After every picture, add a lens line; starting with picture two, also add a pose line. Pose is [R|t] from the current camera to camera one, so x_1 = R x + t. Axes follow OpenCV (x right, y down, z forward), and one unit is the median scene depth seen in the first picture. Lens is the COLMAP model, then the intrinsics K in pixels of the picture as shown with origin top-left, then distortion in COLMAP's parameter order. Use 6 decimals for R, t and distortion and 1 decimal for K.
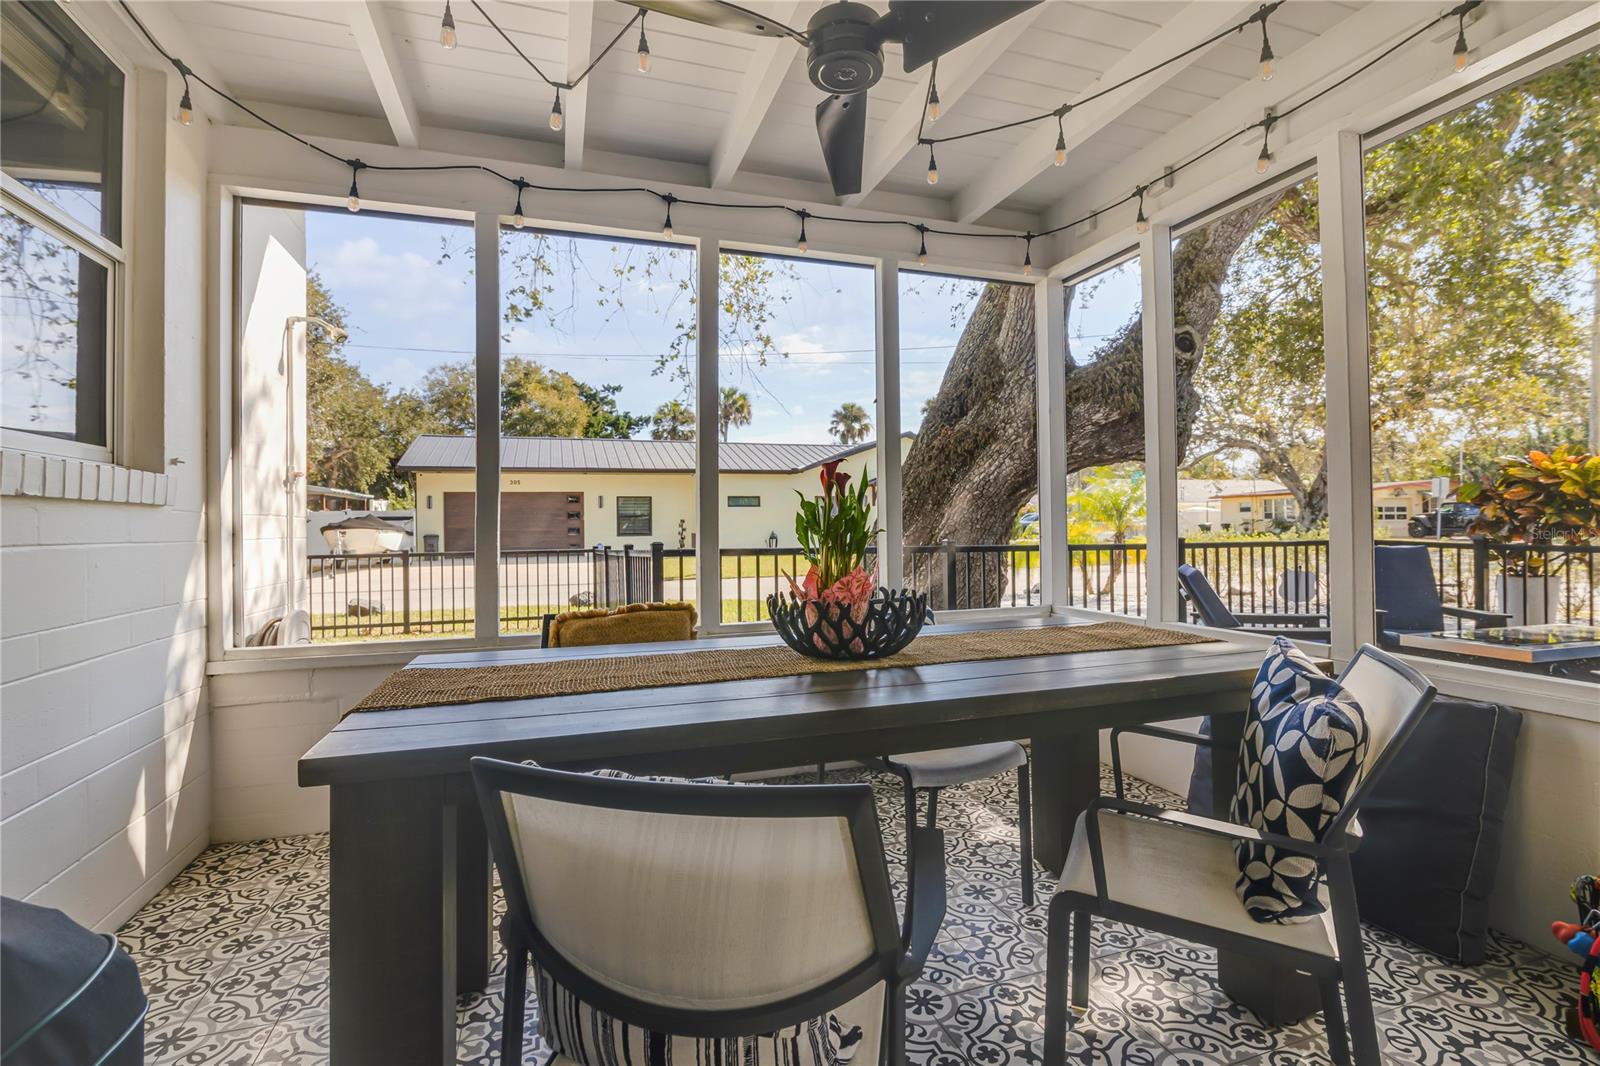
lens RADIAL K [[740.5, 0, 798.9], [0, 740.5, 525.3], [0, 0, 1]] dist [-0.019202, 0.000629]
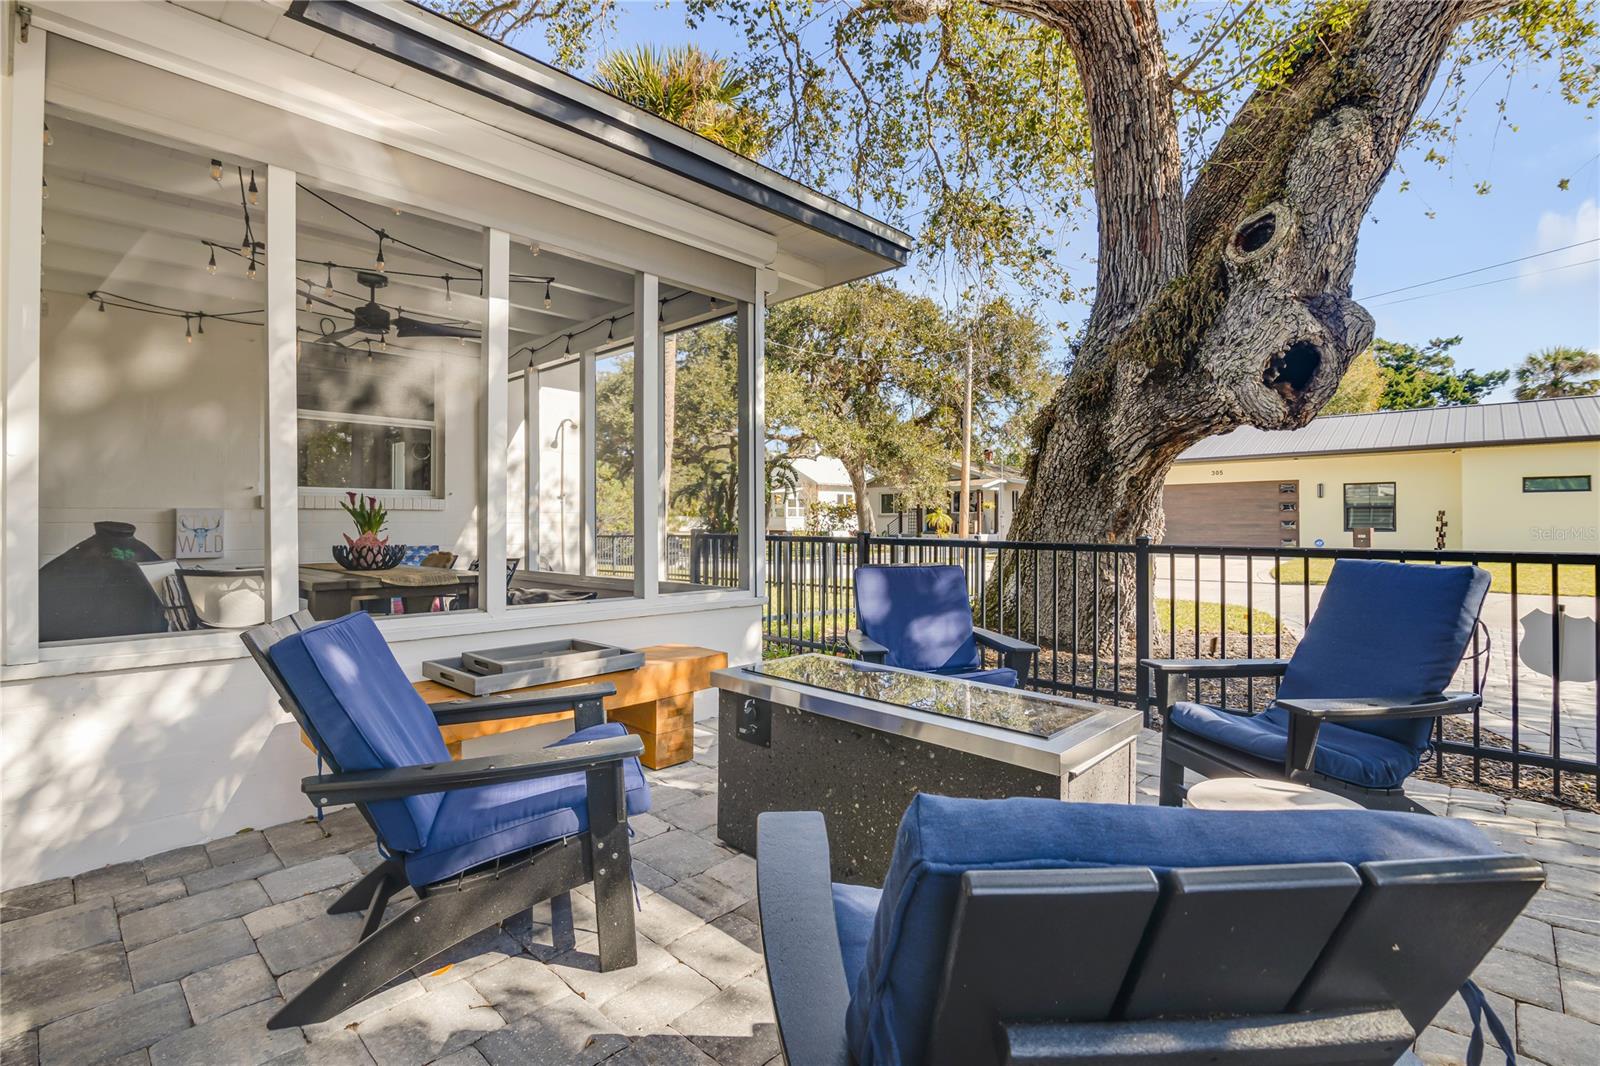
lens RADIAL K [[740.5, 0, 798.9], [0, 740.5, 525.3], [0, 0, 1]] dist [-0.019202, 0.000629]
pose [[0.490039, 0.010086, -0.871642, 0.166647], [-0.001109, 0.999939, 0.010947, -0.000385], [0.871700, -0.004398, 0.490021, 0.059351]]
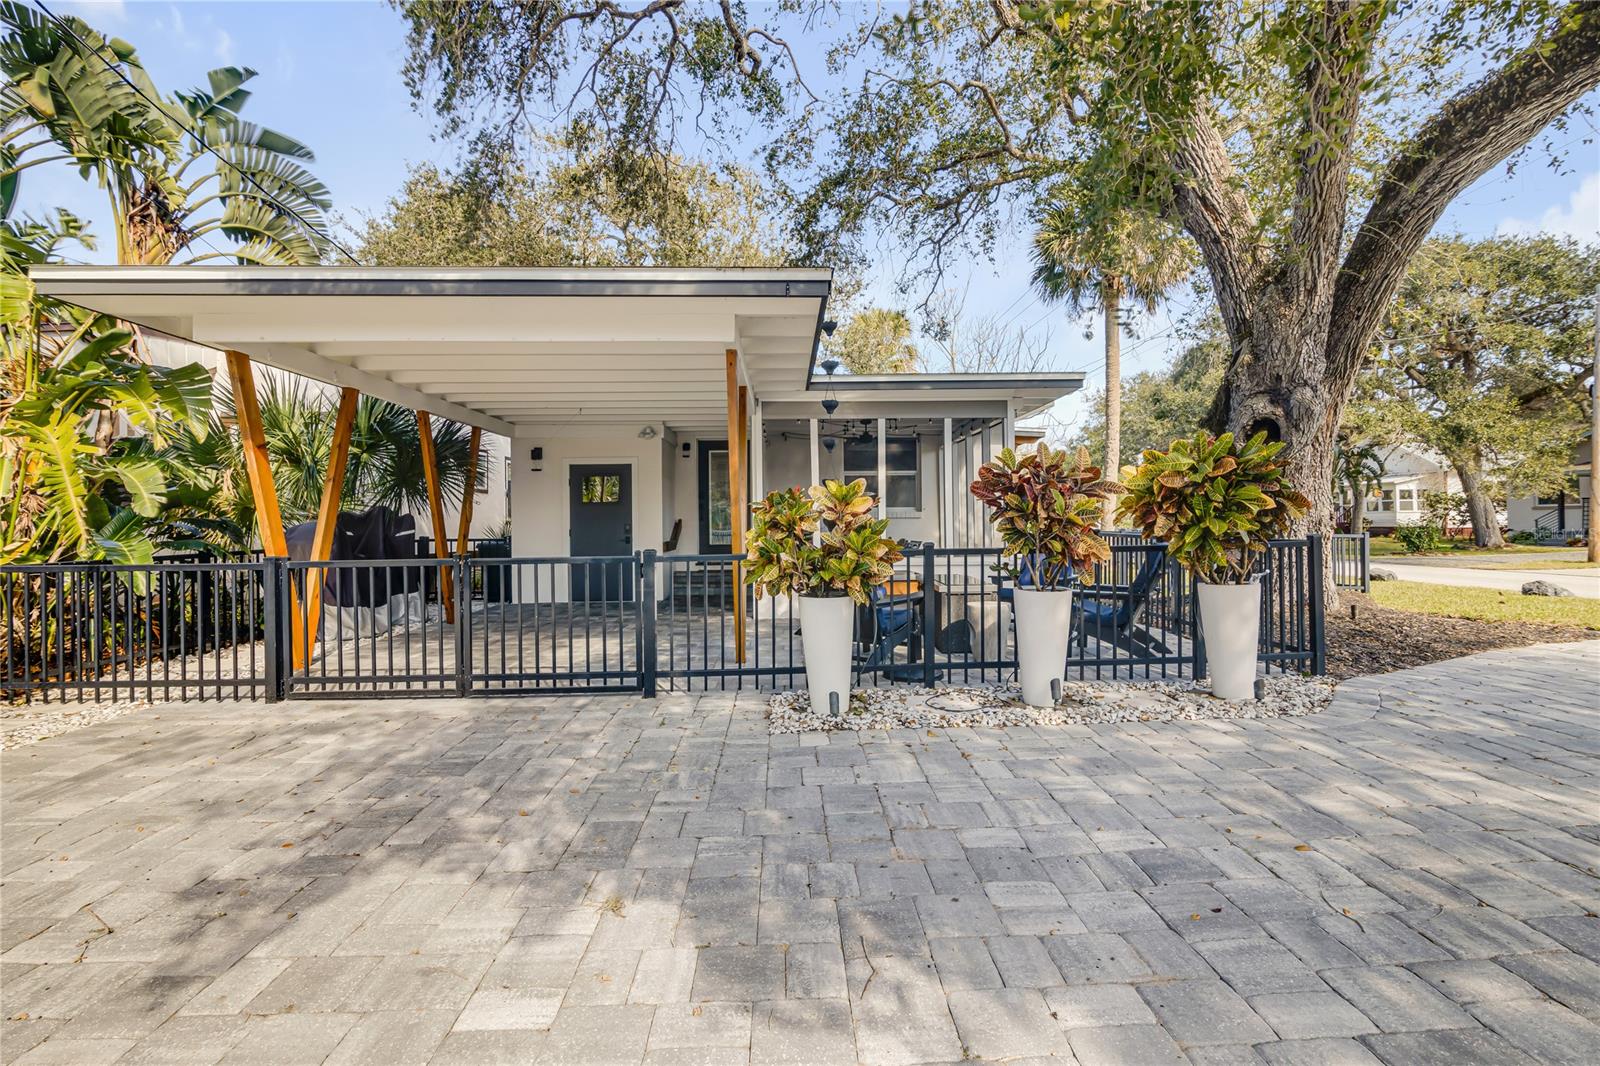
lens RADIAL K [[738.1, 0, 802.8], [0, 738.1, 524.8], [0, 0, 1]] dist [-0.016213, -0.000334]
pose [[-0.266512, 0.012185, -0.963754, 0.343525], [0.014502, 0.999858, 0.008631, -0.002876], [0.963722, -0.011676, -0.266651, 0.122506]]
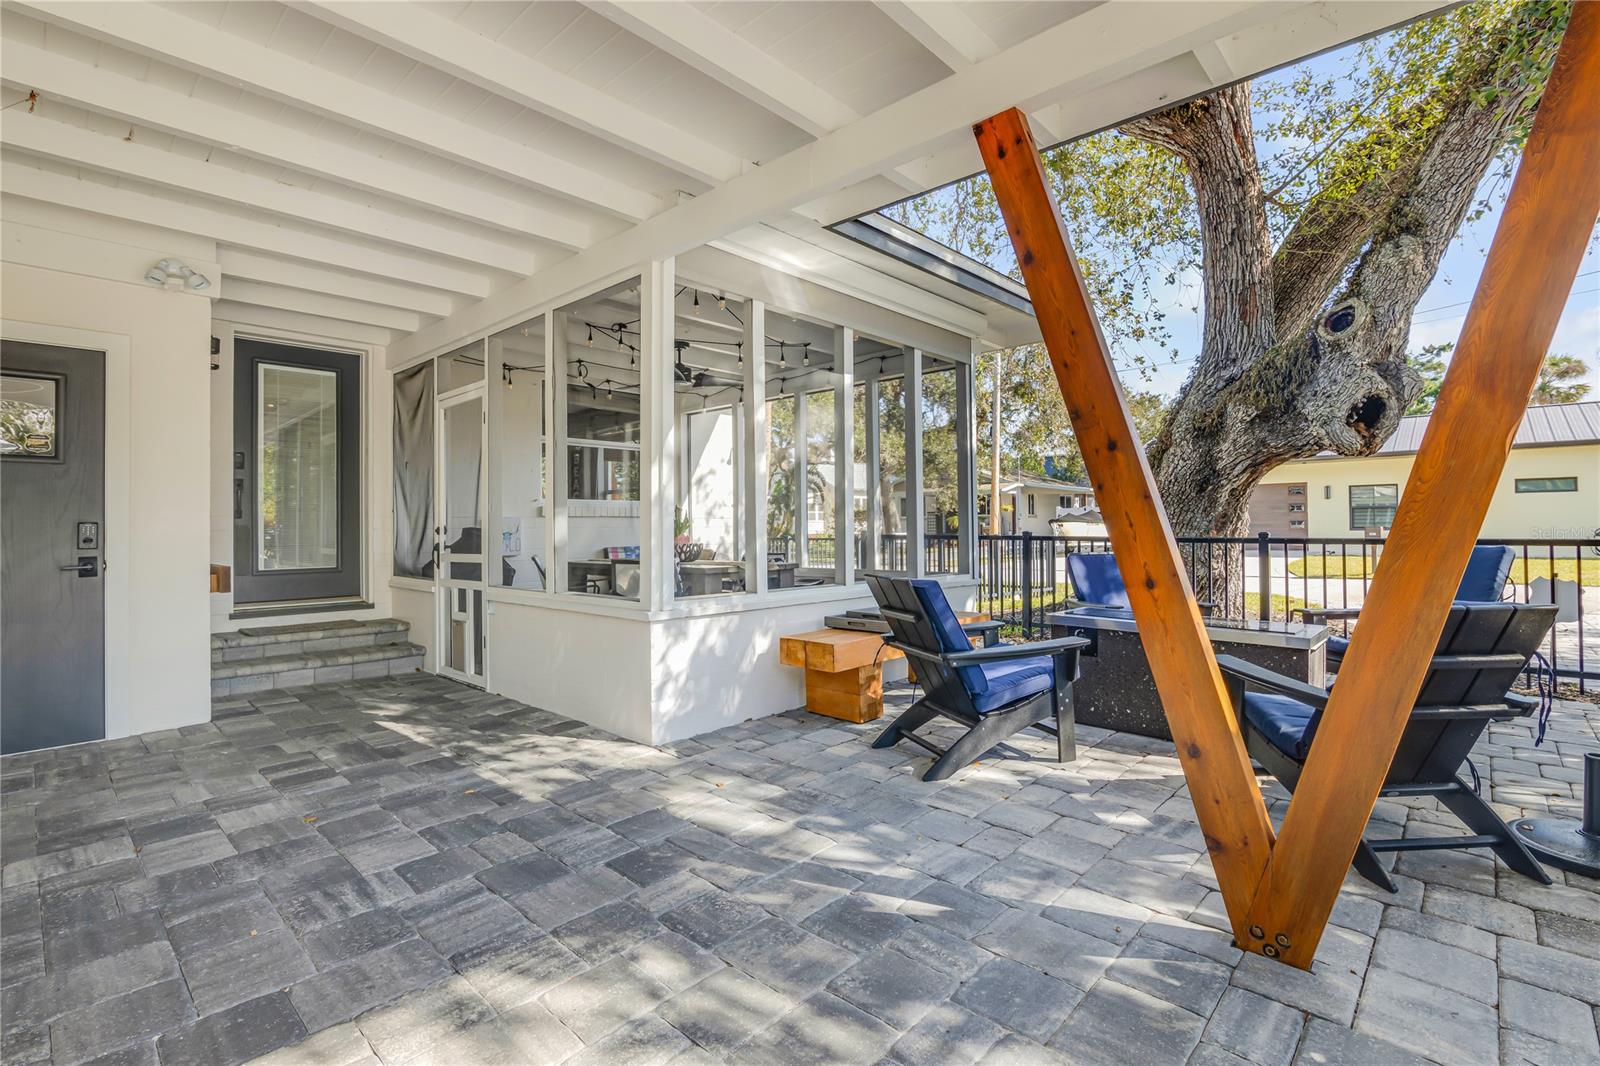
lens RADIAL K [[738.1, 0, 802.8], [0, 738.1, 524.8], [0, 0, 1]] dist [-0.016213, -0.000334]
pose [[0.498719, 0.001399, -0.866763, 0.184707], [0.006312, 0.999966, 0.005245, -0.000544], [0.866741, -0.008087, 0.498693, -0.014984]]
